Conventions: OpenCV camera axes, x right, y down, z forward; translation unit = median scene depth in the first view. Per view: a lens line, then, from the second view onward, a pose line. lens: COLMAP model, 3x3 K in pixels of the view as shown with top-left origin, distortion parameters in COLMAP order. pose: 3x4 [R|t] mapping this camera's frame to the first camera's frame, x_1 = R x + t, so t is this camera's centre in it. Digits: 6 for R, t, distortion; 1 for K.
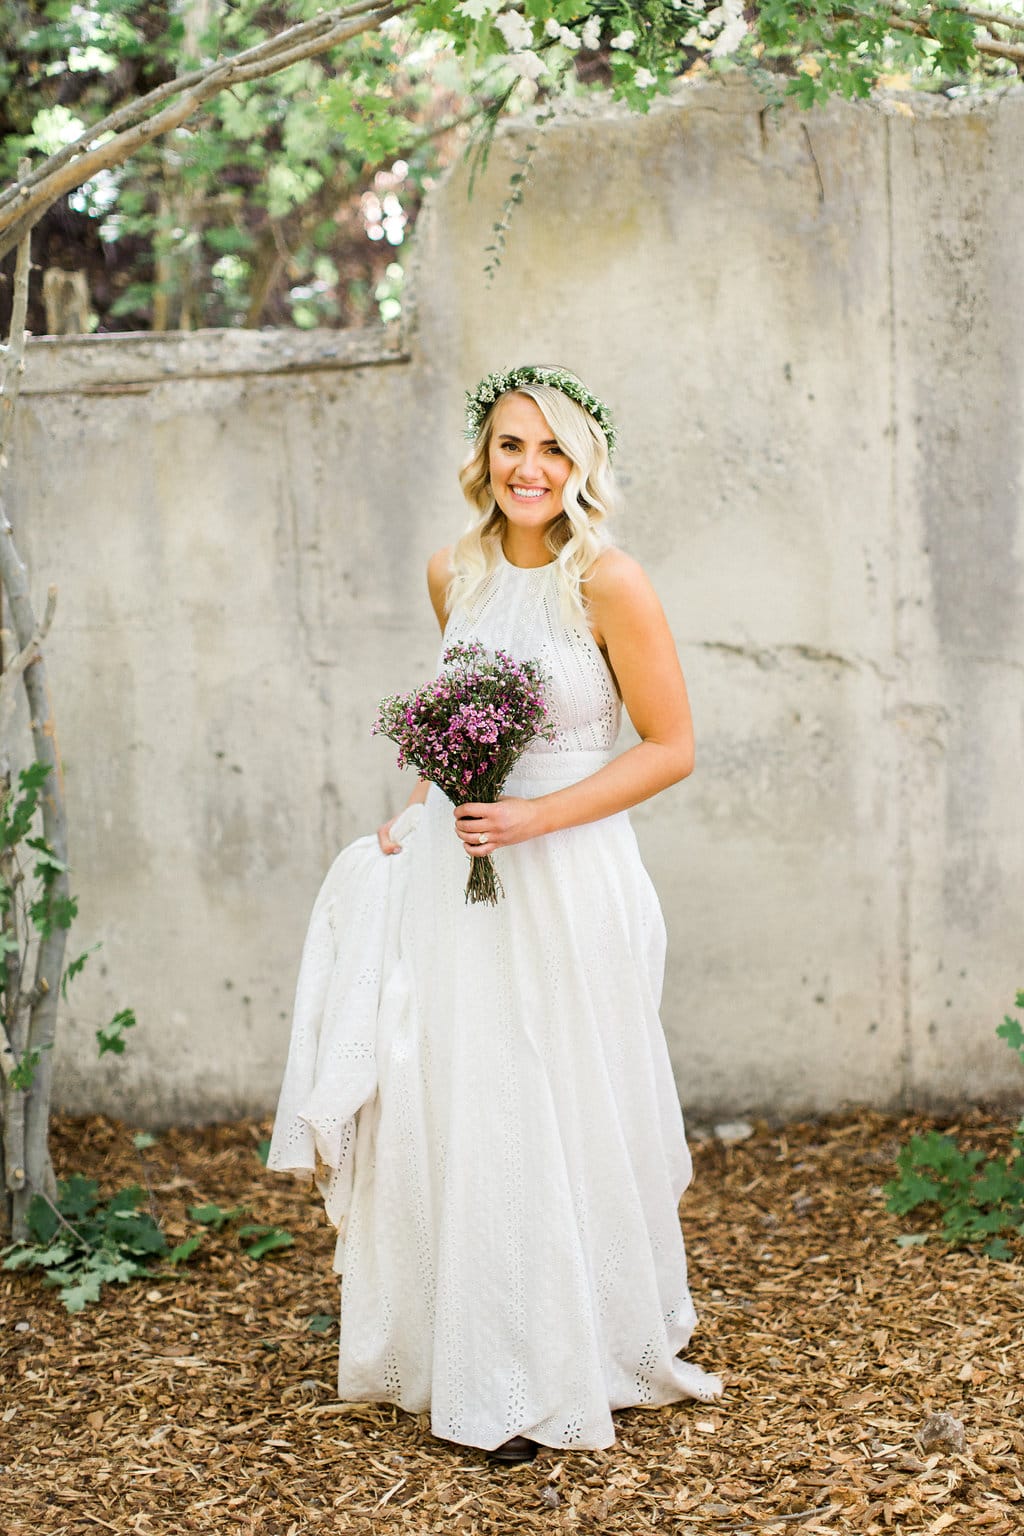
lens RADIAL K [[1996.5, 0, 550.4], [0, 1996.5, 657.5], [0, 0, 1]] dist [0.002568, 0.009769]
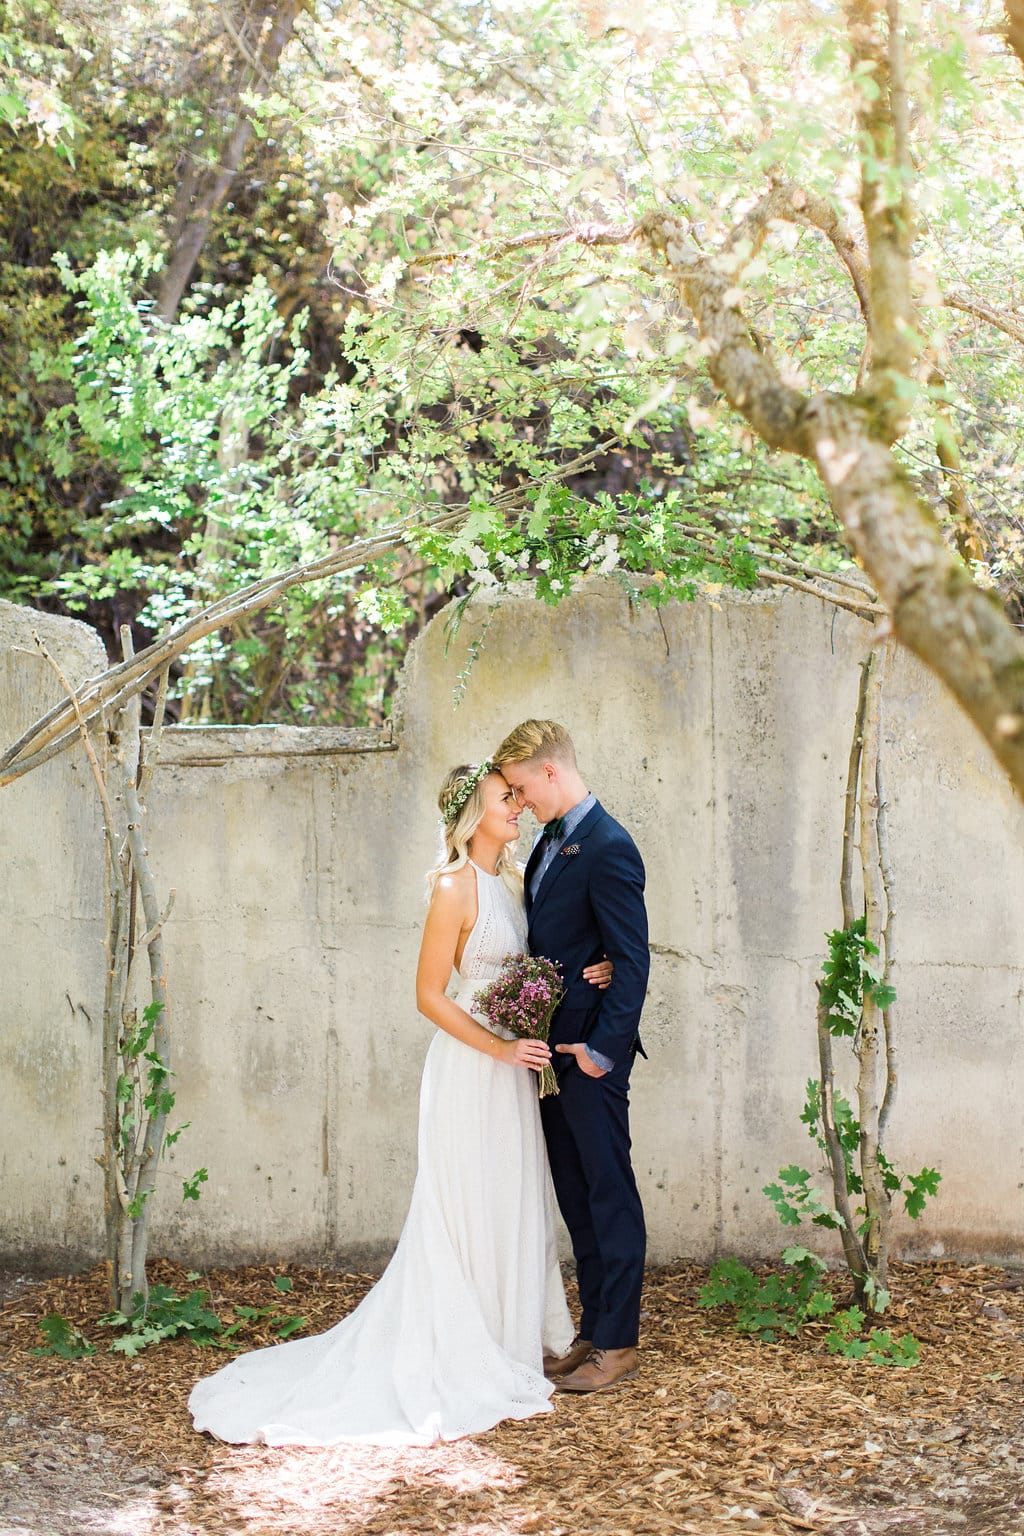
lens RADIAL K [[1687.7, 0, 521.0], [0, 1687.7, 789.9], [0, 0, 1]] dist [-0.001858, 0.009454]
pose [[0.999108, 0.028079, 0.031546, -0.015917], [-0.024426, 0.993550, -0.110737, 0.022162], [-0.034452, 0.109867, 0.993349, -0.275676]]
